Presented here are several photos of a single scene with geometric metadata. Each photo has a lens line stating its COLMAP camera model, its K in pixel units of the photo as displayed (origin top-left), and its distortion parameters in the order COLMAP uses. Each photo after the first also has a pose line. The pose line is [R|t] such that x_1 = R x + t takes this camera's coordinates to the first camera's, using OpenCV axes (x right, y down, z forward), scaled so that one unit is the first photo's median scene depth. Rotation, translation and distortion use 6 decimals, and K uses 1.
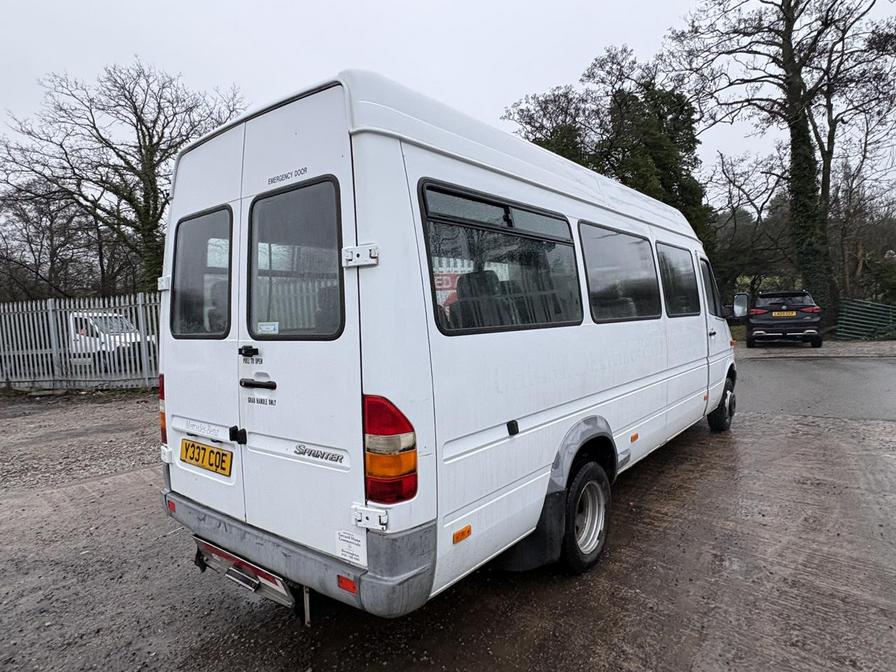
lens RADIAL K [[538.3, 0, 436.2], [0, 538.3, 340.6], [0, 0, 1]] dist [0.001791, -0.002515]
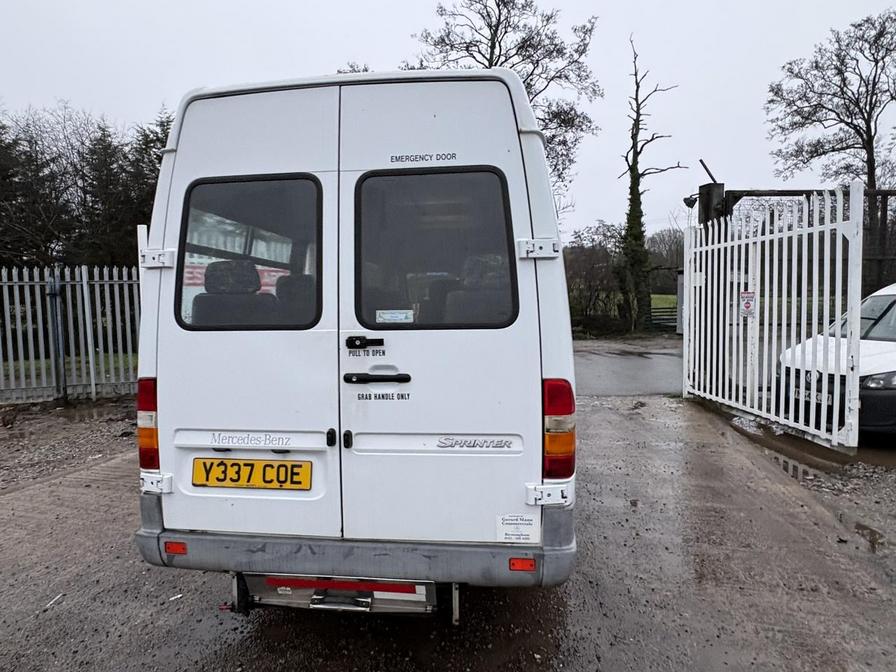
lens RADIAL K [[538.3, 0, 447.8], [0, 538.3, 333.1], [0, 0, 1]] dist [0.001791, -0.002515]
pose [[0.844146, 0.000925, 0.536113, -0.709253], [0.010522, 0.999777, -0.018293, 0.022546], [-0.536011, 0.021083, 0.843948, 0.166598]]
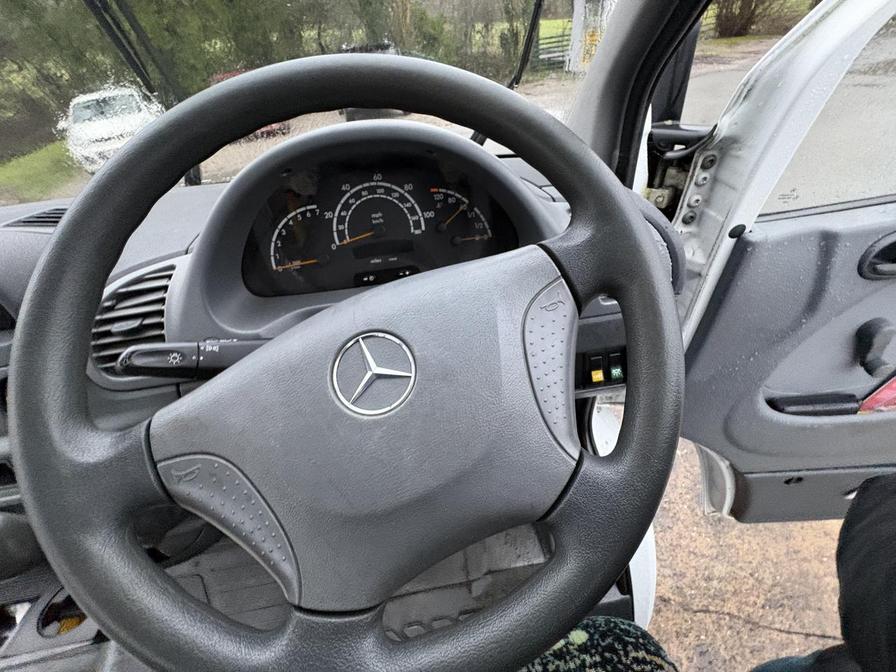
lens RADIAL K [[356.4, 0, 449.5], [0, 356.4, 333.2], [0, 0, 1]] dist [-0.000779, 0.000412]
pose [[0.671633, -0.485712, 0.559458, 1.128605], [0.102526, 0.808788, 0.579094, -0.198845], [-0.733756, -0.331580, 0.593007, 2.458493]]
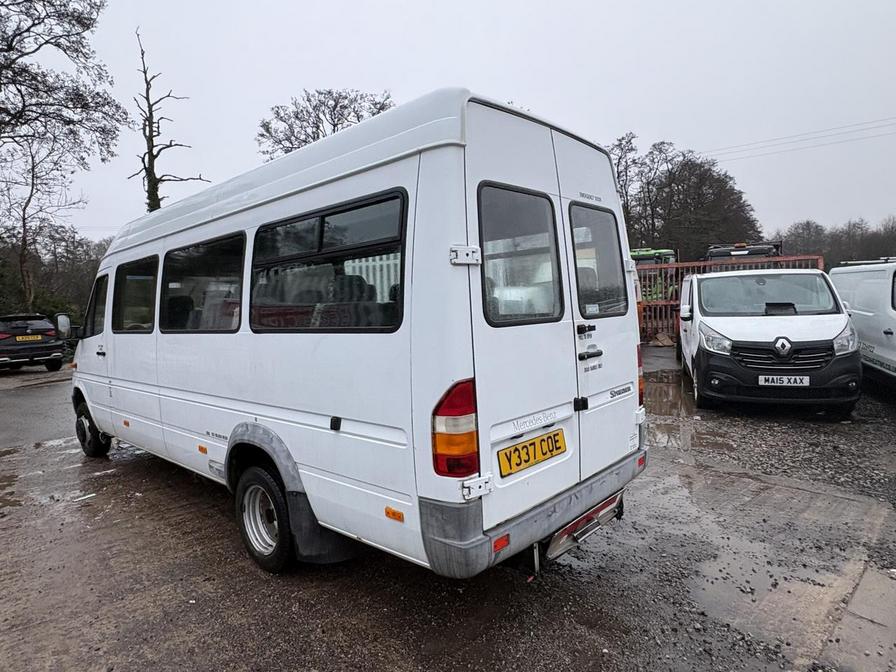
lens RADIAL K [[538.3, 0, 448.2], [0, 538.3, 332.2], [0, 0, 1]] dist [0.001791, -0.002515]
pose [[0.047090, -0.014586, 0.998784, -1.559952], [0.090750, 0.995821, 0.010264, -0.012844], [-0.994760, 0.090156, 0.048217, 1.246361]]
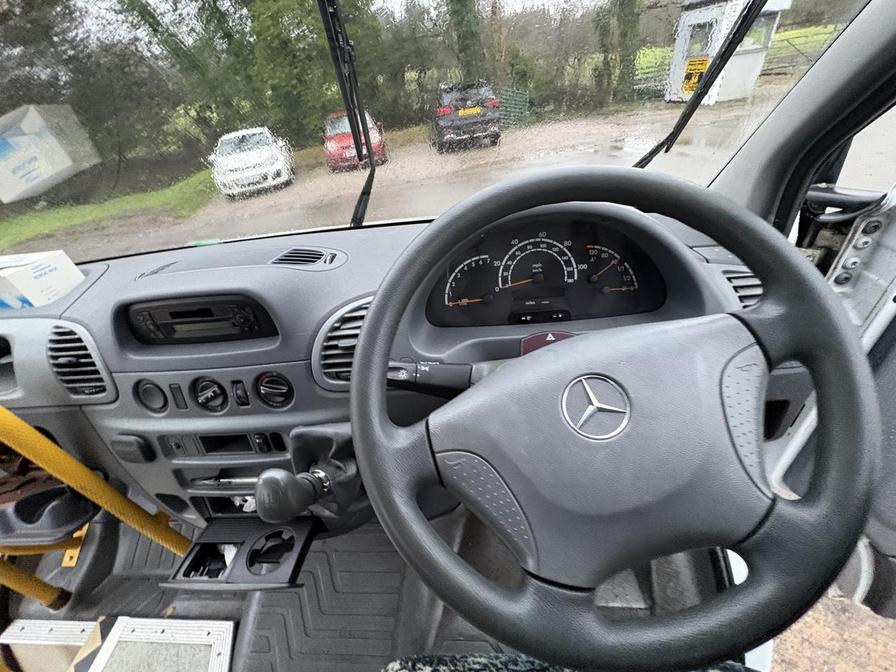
lens RADIAL K [[356.4, 0, 451.5], [0, 356.4, 335.2], [0, 0, 1]] dist [-0.000779, 0.000412]
pose [[0.801269, -0.390076, 0.453662, 1.080598], [0.124824, 0.850549, 0.510867, -0.225757], [-0.585139, -0.352713, 0.730210, 2.472214]]
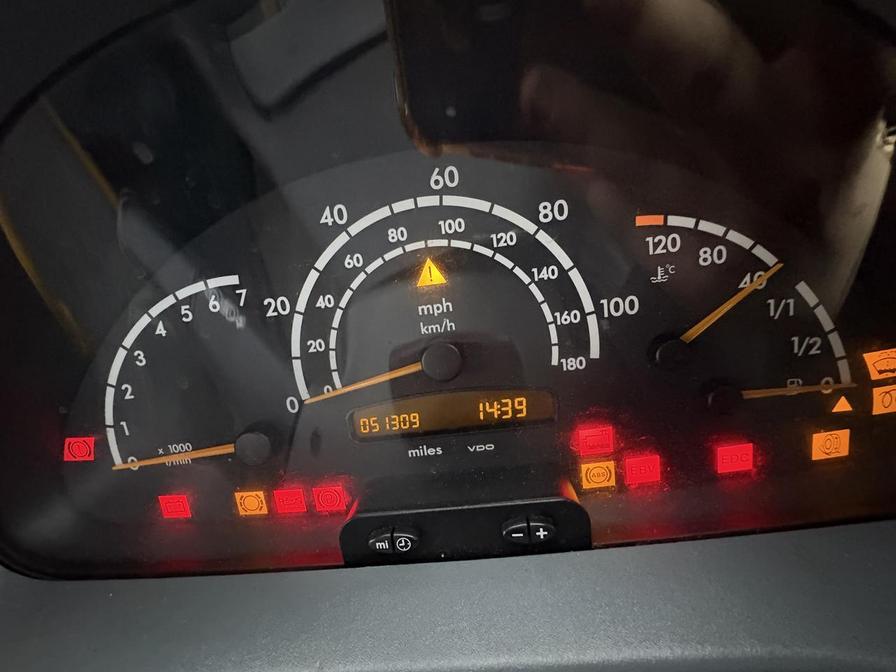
lens RADIAL K [[356.4, 0, 453.1], [0, 356.4, 337.8], [0, 0, 1]] dist [-0.000779, 0.000412]
pose [[0.763644, -0.400368, 0.506511, 1.207197], [0.147044, 0.871746, 0.467372, -0.166768], [-0.628670, -0.282426, 0.724575, 2.571041]]
